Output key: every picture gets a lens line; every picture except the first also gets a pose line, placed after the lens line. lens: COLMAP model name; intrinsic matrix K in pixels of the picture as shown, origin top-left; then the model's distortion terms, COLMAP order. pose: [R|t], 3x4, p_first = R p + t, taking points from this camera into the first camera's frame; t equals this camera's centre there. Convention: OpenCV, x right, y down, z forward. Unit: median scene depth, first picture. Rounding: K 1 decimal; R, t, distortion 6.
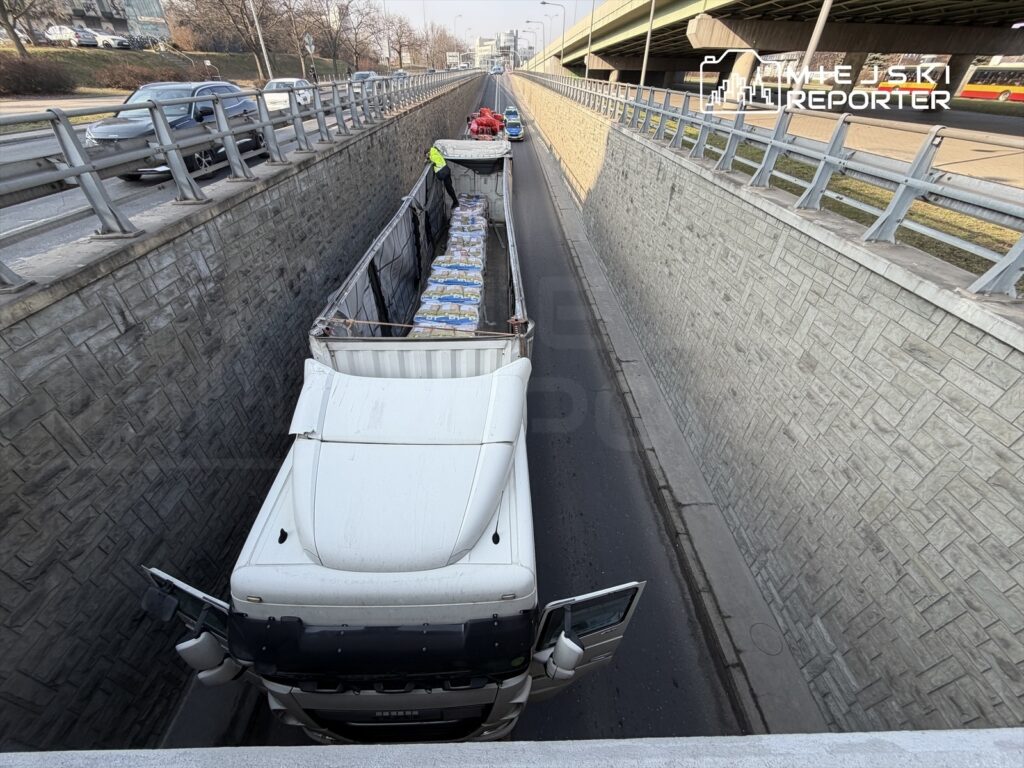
lens RADIAL K [[410.6, 0, 509.1], [0, 410.6, 382.2], [0, 0, 1]] dist [-0.000649, -0.000133]
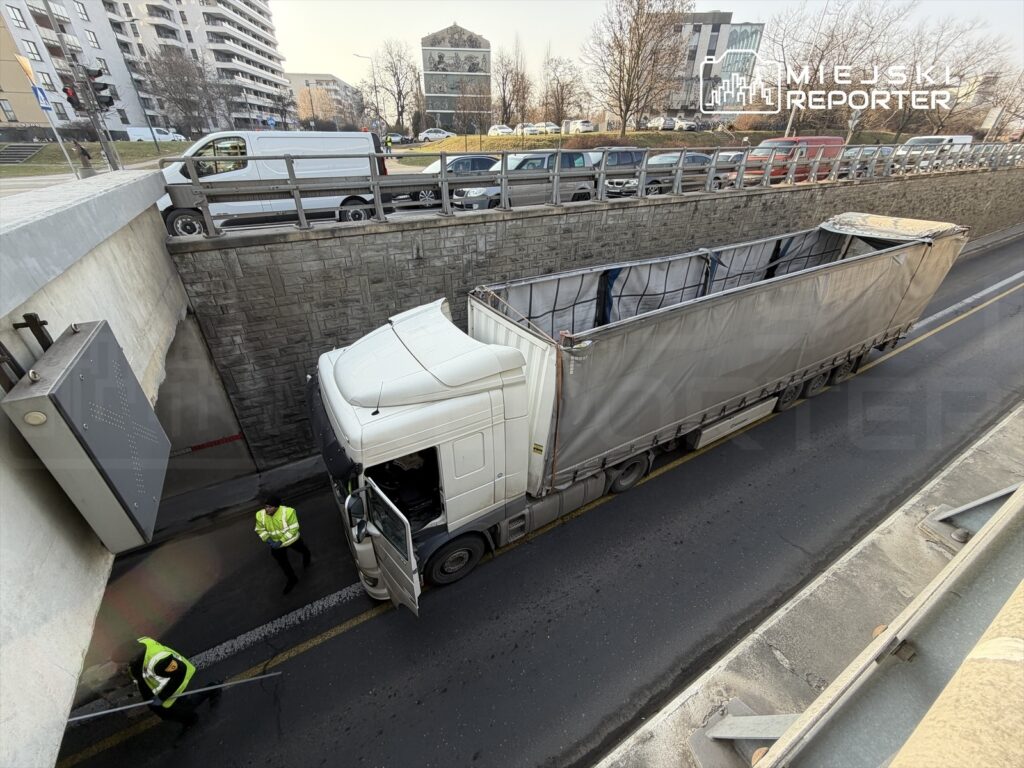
lens RADIAL K [[410.6, 0, 508.1], [0, 410.6, 383.8], [0, 0, 1]] dist [-0.000649, -0.000133]
pose [[0.478412, 0.430963, -0.765110, 0.782761], [-0.525656, 0.838488, 0.143610, -0.105859], [0.703426, 0.333480, 0.627681, 0.224992]]
